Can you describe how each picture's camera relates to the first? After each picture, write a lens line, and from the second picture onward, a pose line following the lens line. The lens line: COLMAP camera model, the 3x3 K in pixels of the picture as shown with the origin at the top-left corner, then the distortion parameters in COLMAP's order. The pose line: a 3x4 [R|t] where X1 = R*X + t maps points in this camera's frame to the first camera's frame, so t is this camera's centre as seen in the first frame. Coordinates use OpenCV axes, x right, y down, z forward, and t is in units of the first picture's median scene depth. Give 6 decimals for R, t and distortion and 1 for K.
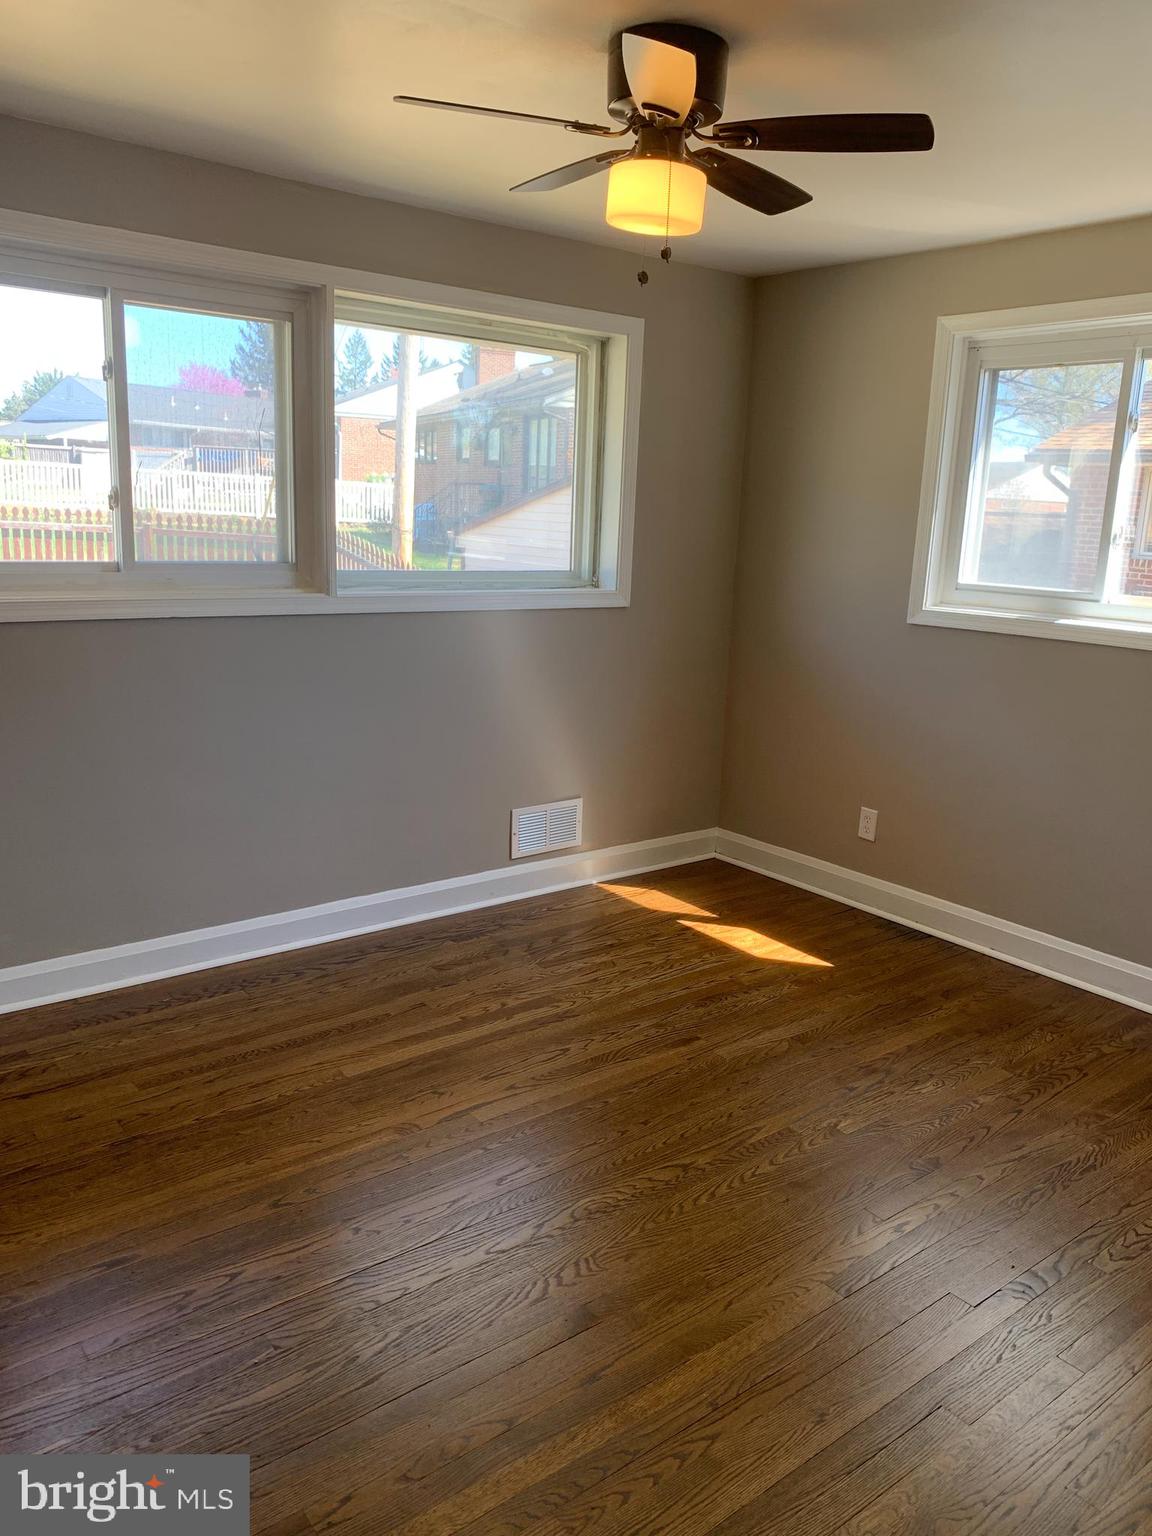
lens RADIAL K [[1167.3, 0, 560.4], [0, 1167.3, 771.8], [0, 0, 1]] dist [0.018833, -0.018423]
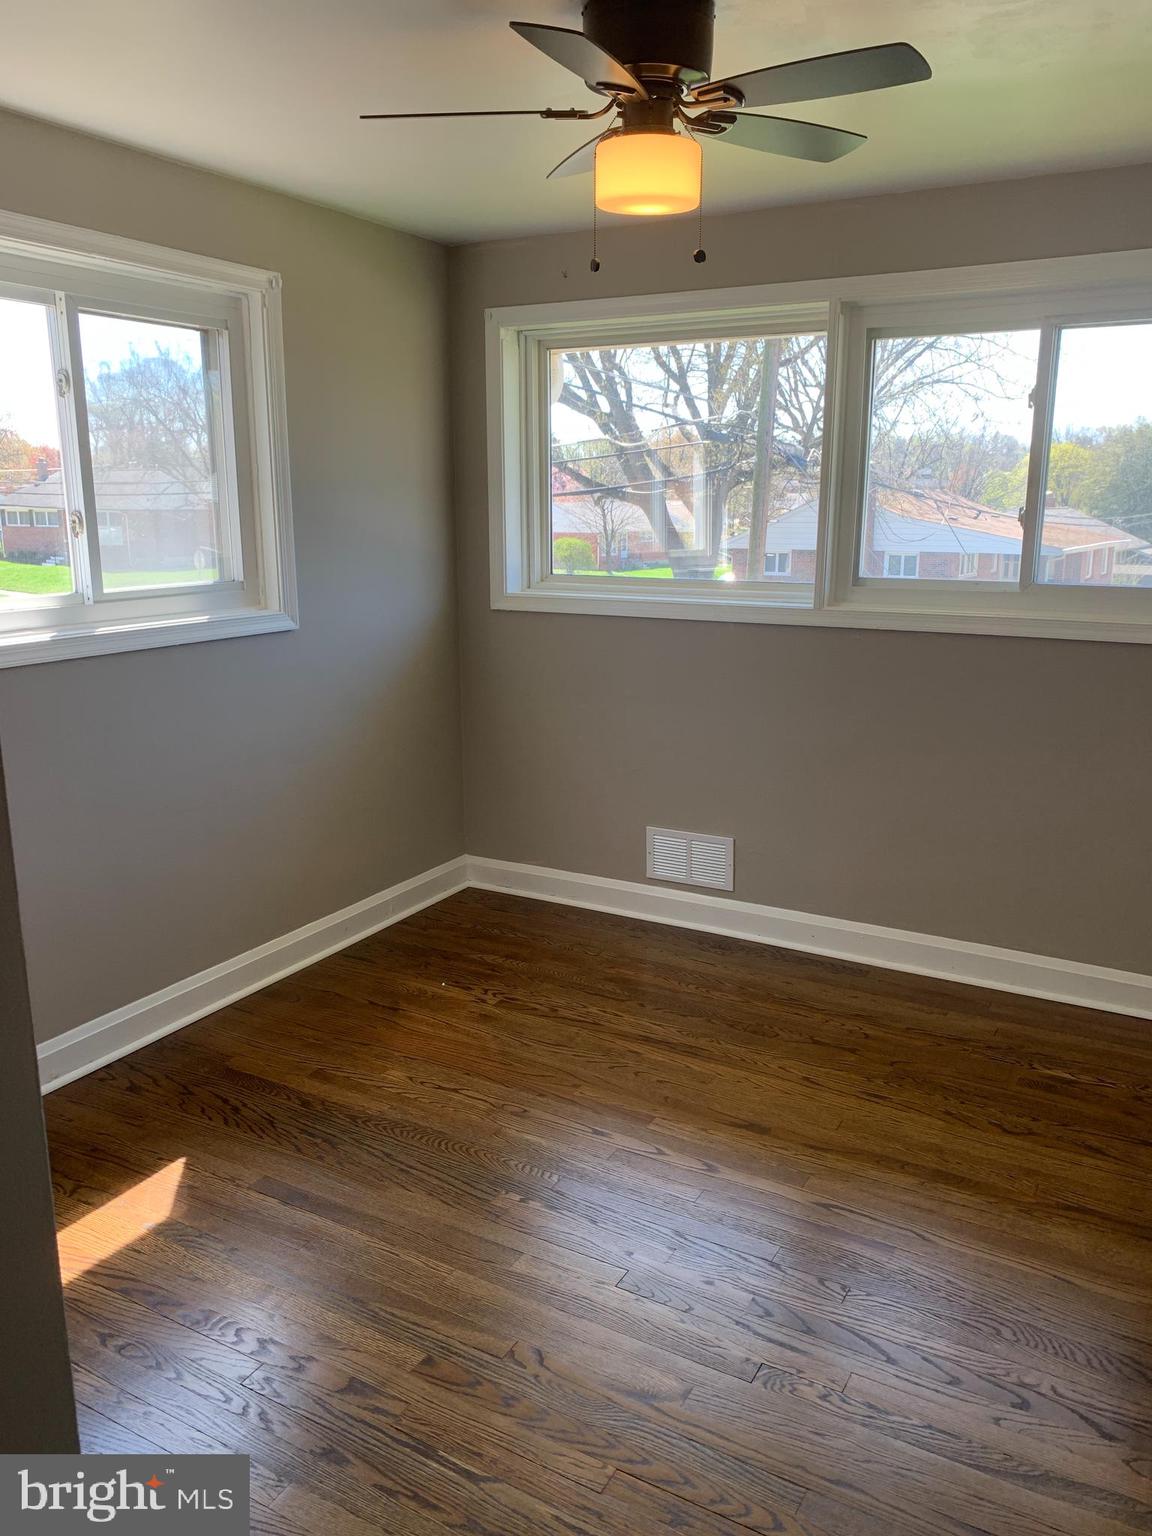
lens RADIAL K [[1167.3, 0, 586.7], [0, 1167.3, 776.7], [0, 0, 1]] dist [0.018833, -0.018423]
pose [[0.364425, 0.168112, -0.915933, 1.128117], [-0.197067, 0.975216, 0.100585, -0.132513], [0.910142, 0.143844, 0.388523, 0.754955]]
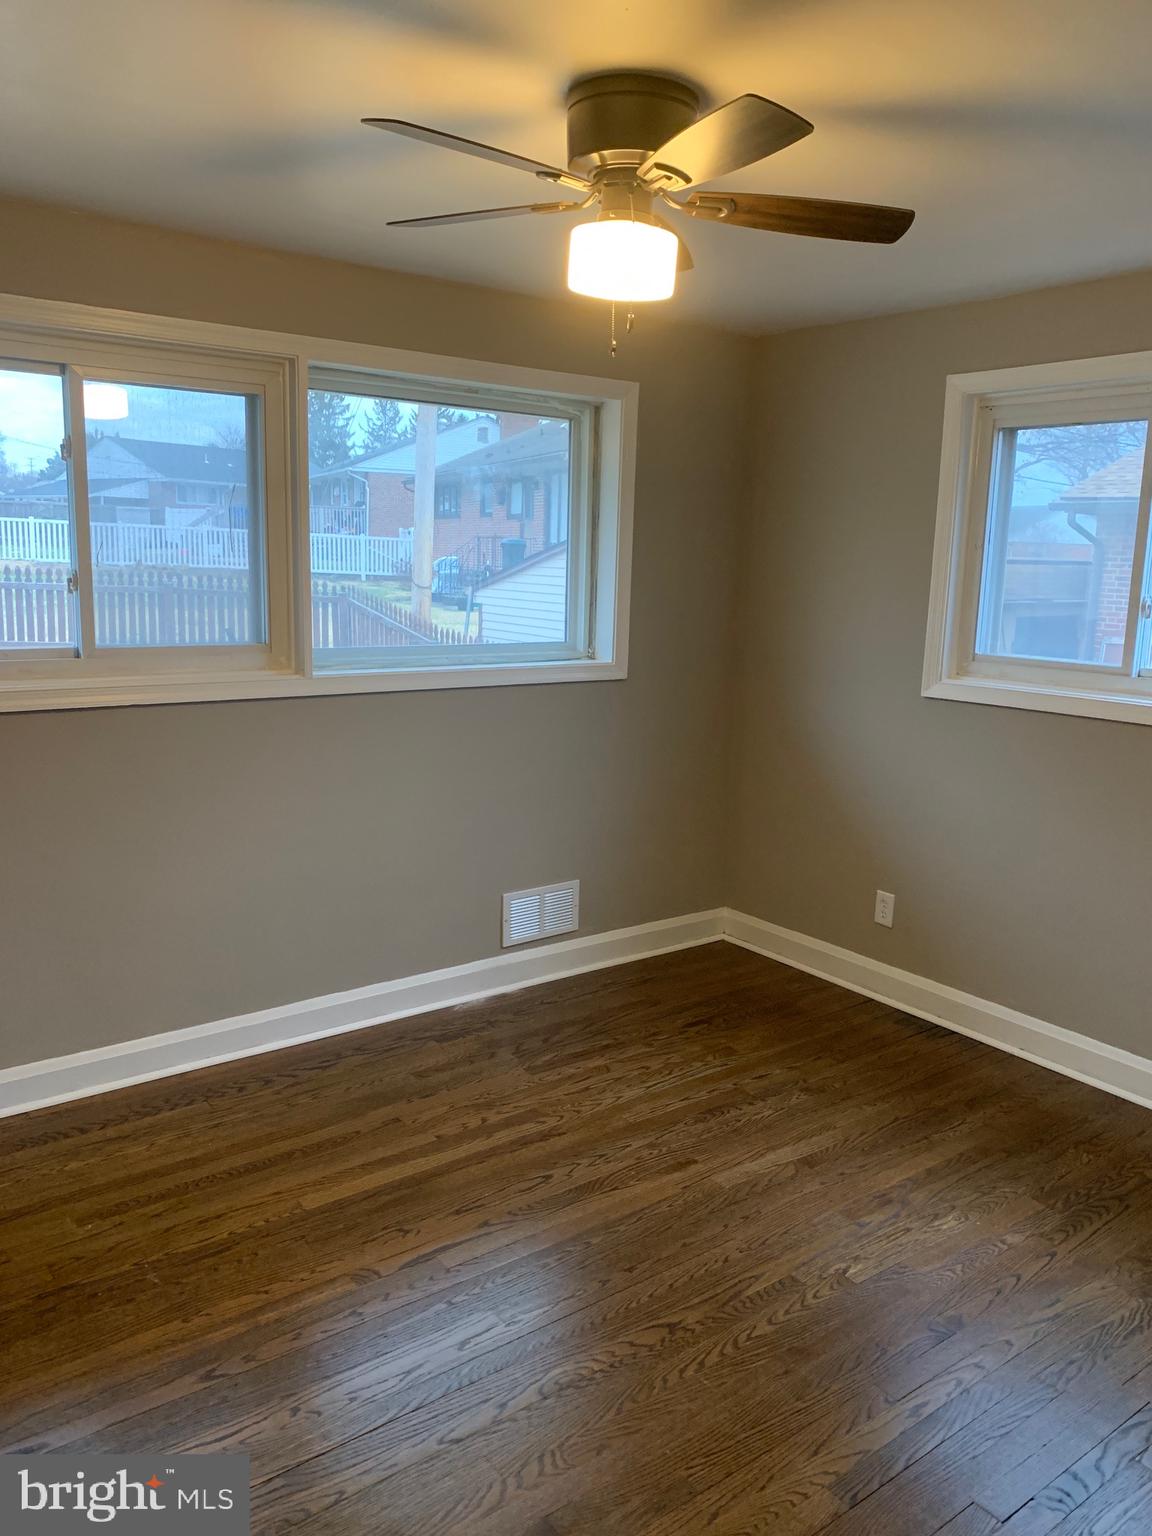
lens RADIAL K [[1167.3, 0, 546.2], [0, 1167.3, 767.8], [0, 0, 1]] dist [0.018833, -0.018423]
pose [[0.999389, -0.006807, -0.034269, 0.034887], [0.005268, 0.998982, -0.044807, -0.037696], [0.034539, 0.044599, 0.998408, 0.070483]]
